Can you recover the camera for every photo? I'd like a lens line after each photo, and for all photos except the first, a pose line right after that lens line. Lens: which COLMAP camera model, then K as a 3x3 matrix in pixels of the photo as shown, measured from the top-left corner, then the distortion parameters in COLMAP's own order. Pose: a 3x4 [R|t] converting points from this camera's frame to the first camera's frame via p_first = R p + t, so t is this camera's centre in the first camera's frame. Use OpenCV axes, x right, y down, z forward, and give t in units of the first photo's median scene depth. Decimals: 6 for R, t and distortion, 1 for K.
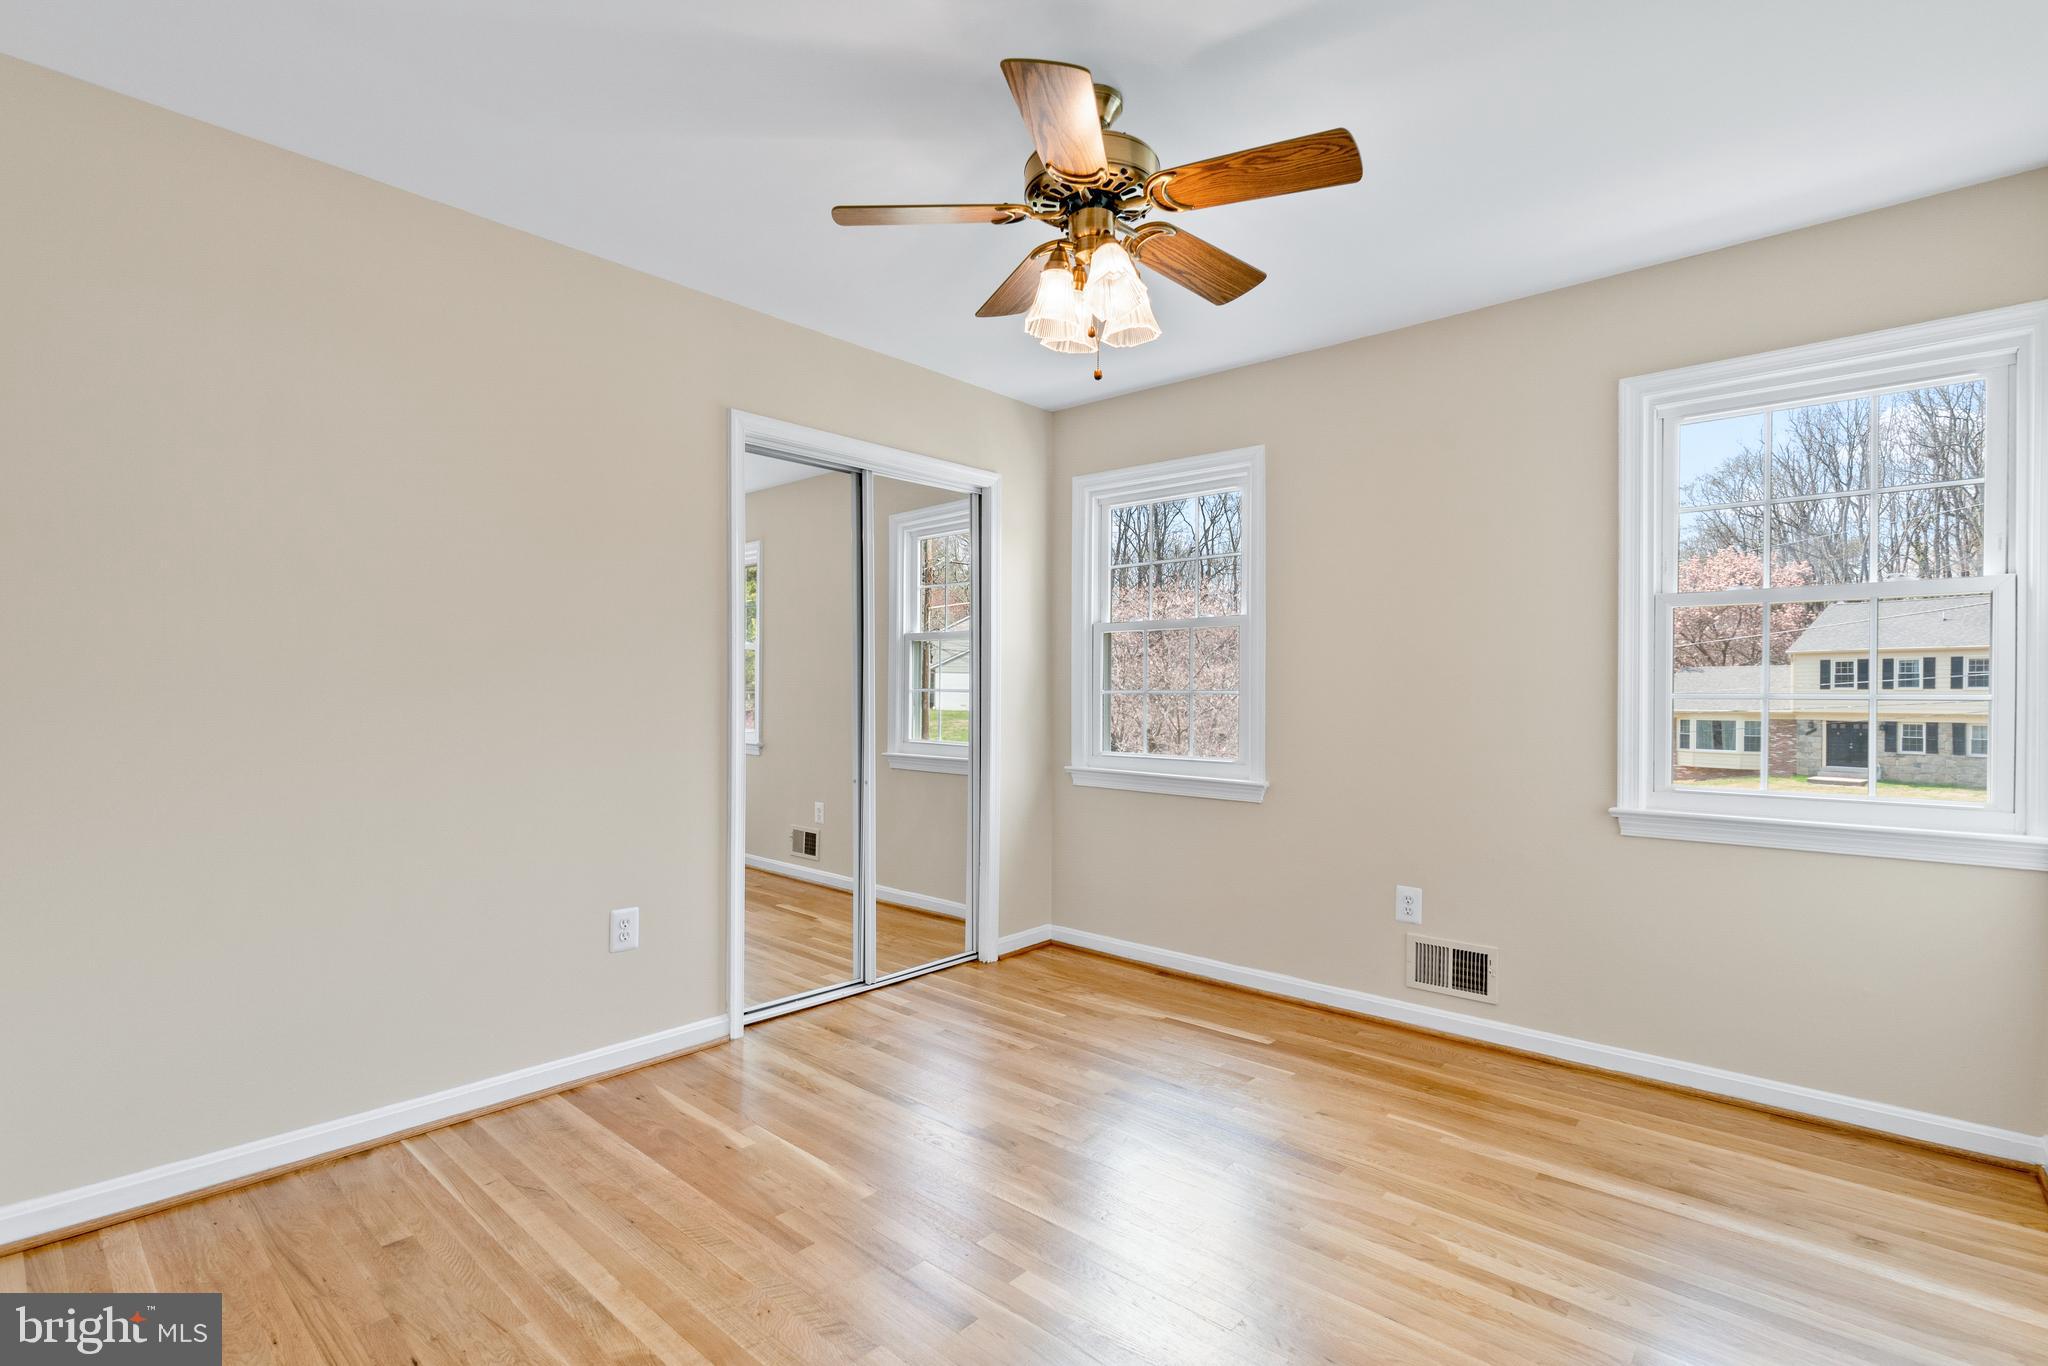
lens RADIAL K [[982.0, 0, 1024.0], [0, 982.0, 683.0], [0, 0, 1]] dist [-0.001302, -0.000029]
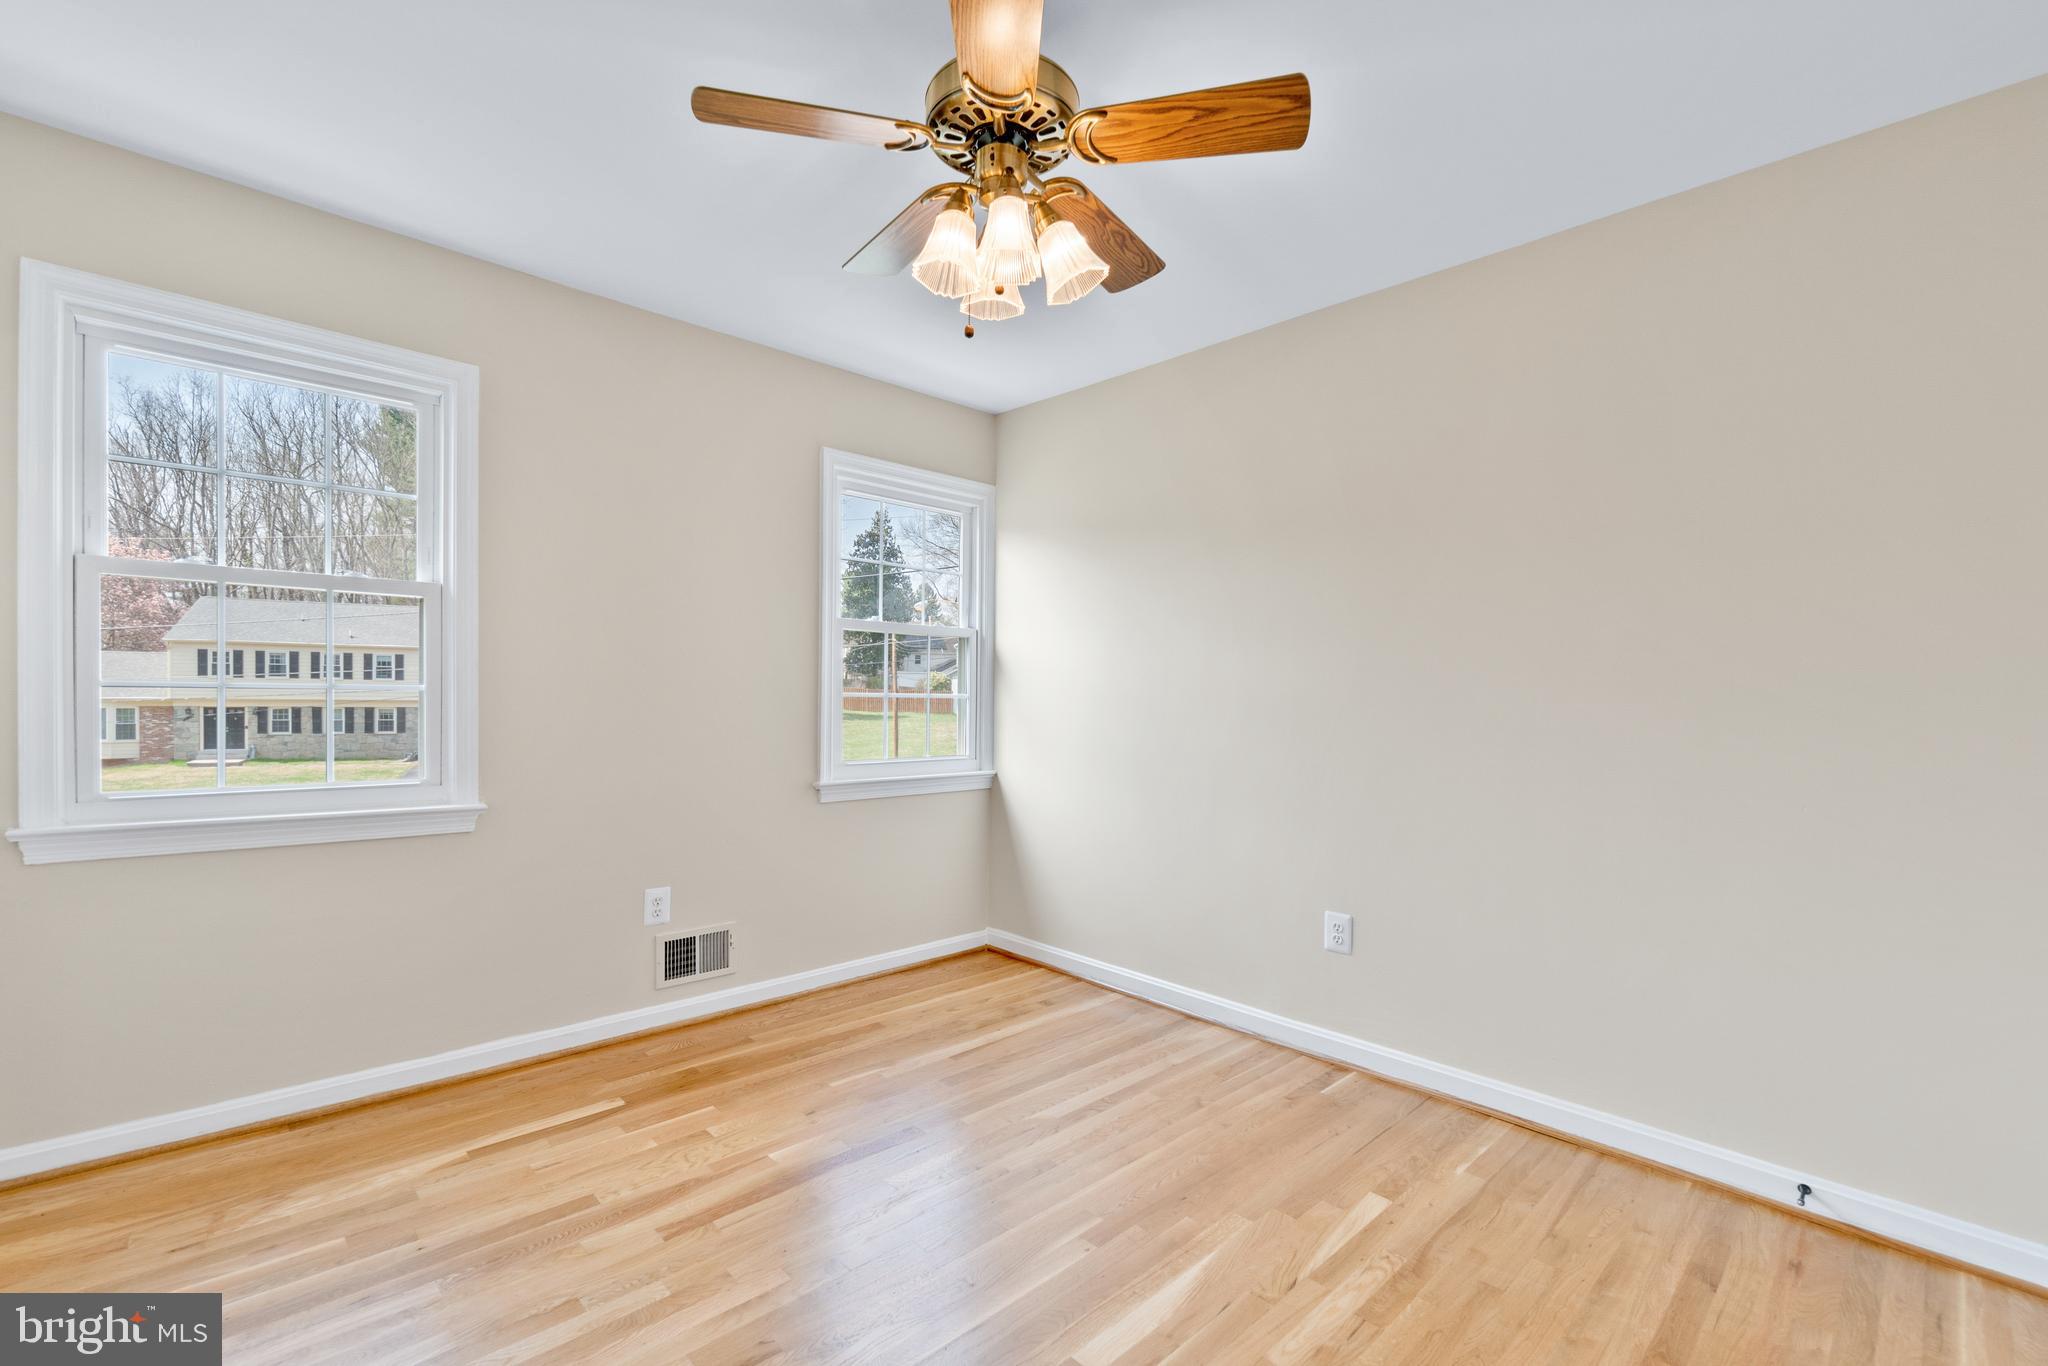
lens RADIAL K [[880.0, 0, 1000.6], [0, 880.0, 699.1], [0, 0, 1]] dist [-0.001053, -0.001061]
pose [[0.092254, -0.007543, 0.995707, -0.085598], [-0.024056, 0.999663, 0.009801, 0.000311], [-0.995445, -0.024857, 0.092041, 0.110149]]
